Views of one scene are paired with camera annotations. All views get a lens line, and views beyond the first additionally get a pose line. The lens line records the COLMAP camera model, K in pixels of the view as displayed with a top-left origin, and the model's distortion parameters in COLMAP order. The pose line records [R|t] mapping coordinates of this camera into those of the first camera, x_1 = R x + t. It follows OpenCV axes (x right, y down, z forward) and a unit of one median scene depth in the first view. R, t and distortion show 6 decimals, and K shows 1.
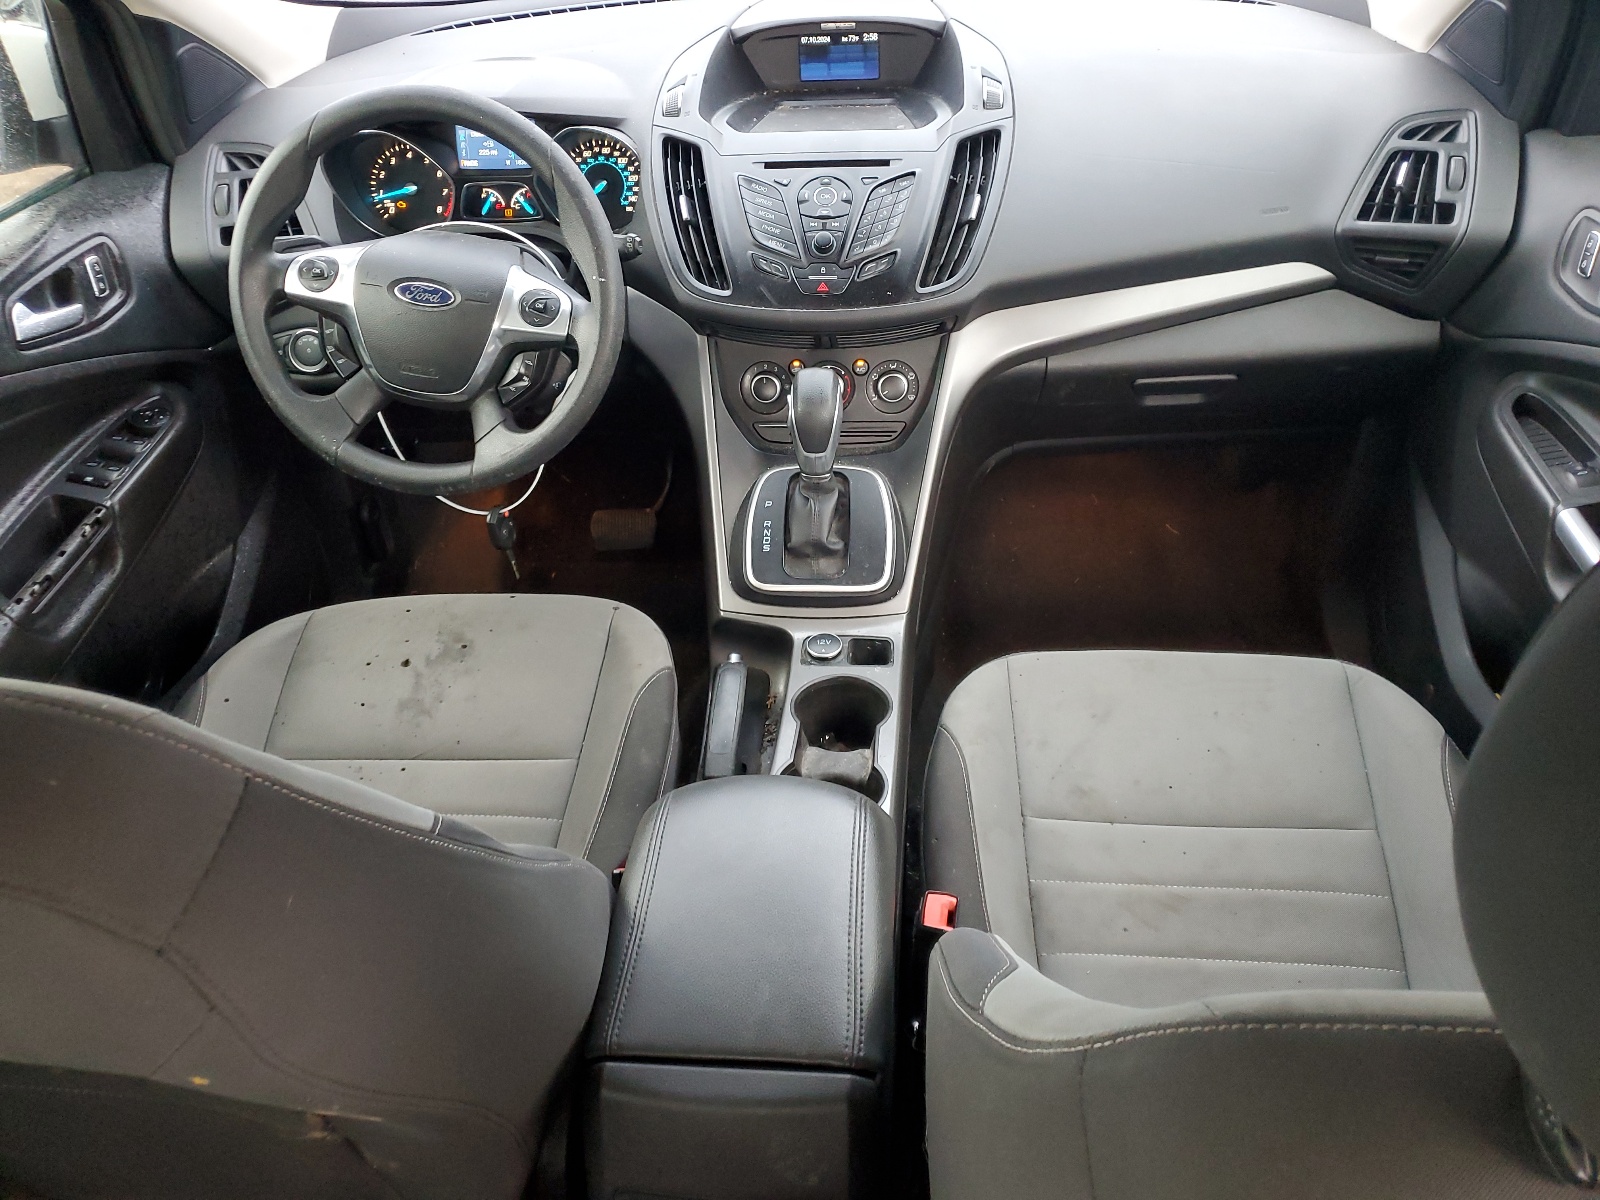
lens RADIAL K [[1219.3, 0, 796.5], [0, 1219.3, 599.4], [0, 0, 1]] dist [-0.000667, -0.000891]
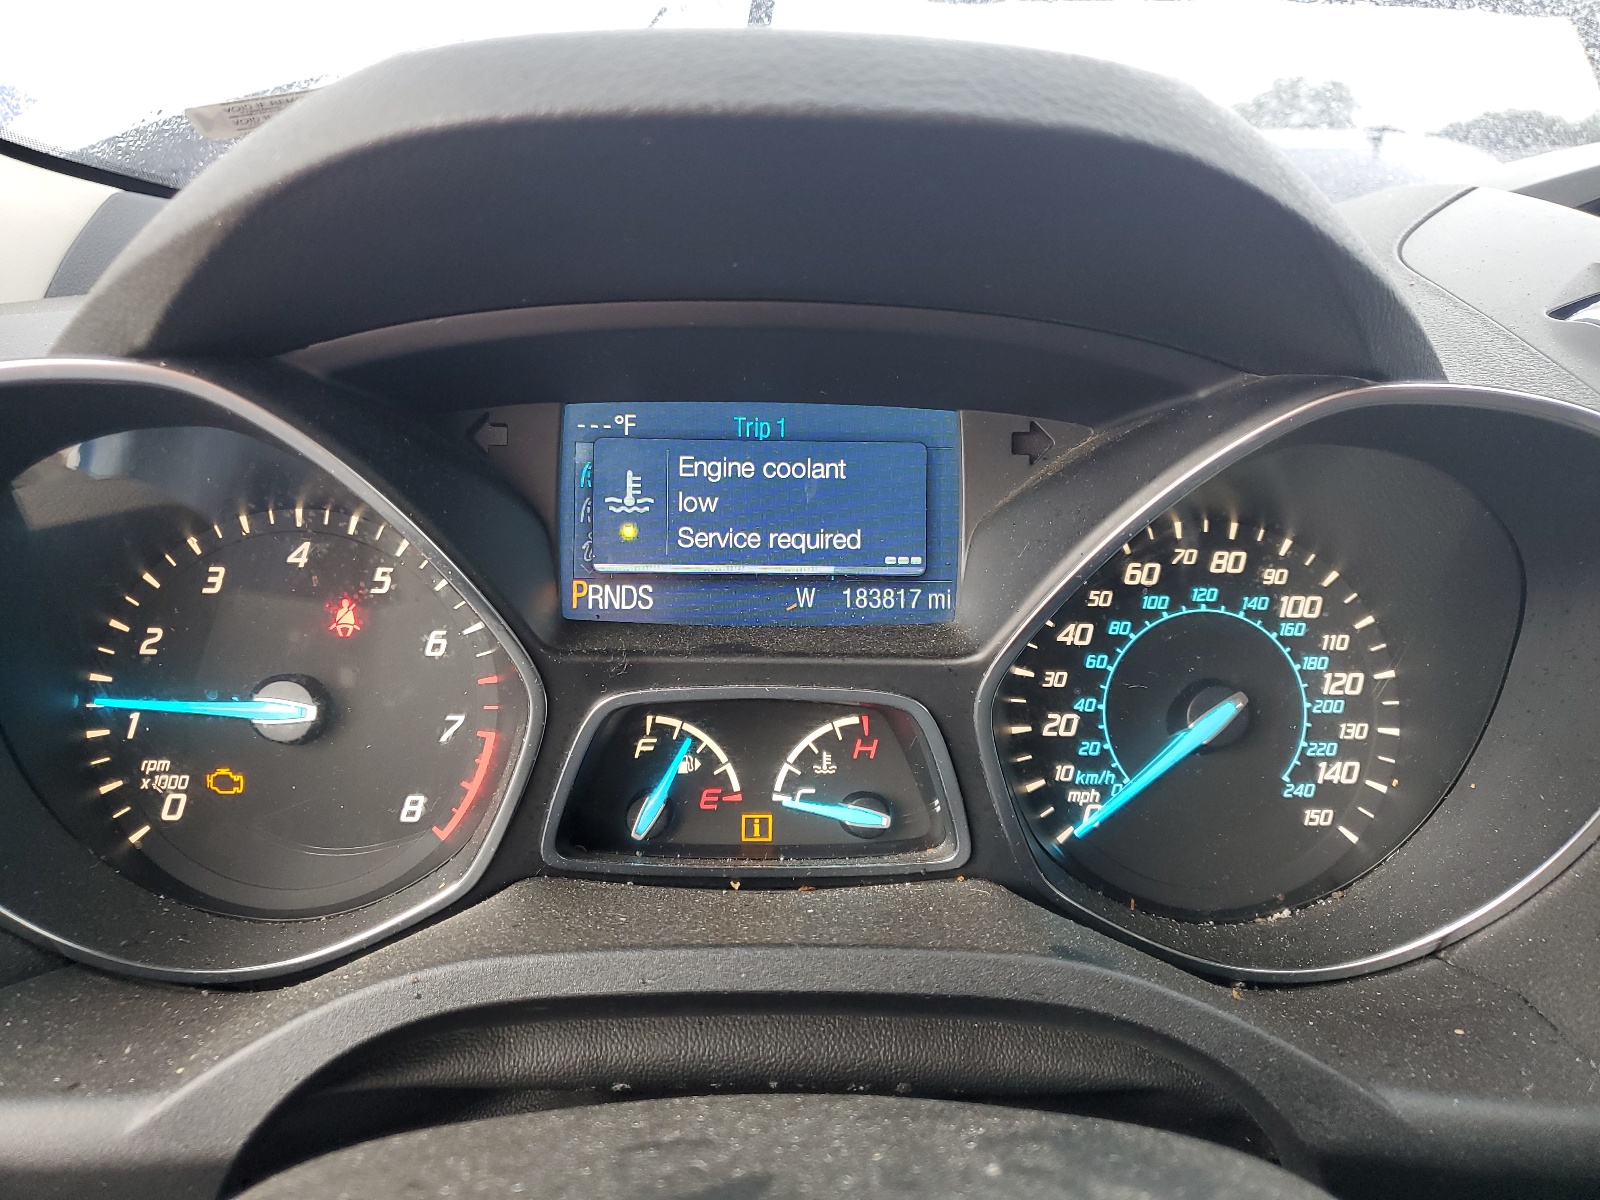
lens RADIAL K [[1219.3, 0, 801.3], [0, 1219.3, 604.7], [0, 0, 1]] dist [-0.000667, -0.000891]
pose [[0.995041, 0.027463, 0.095599, -0.251953], [0.011053, 0.924644, -0.380673, -0.276045], [-0.098850, 0.379842, 0.919755, 0.802124]]
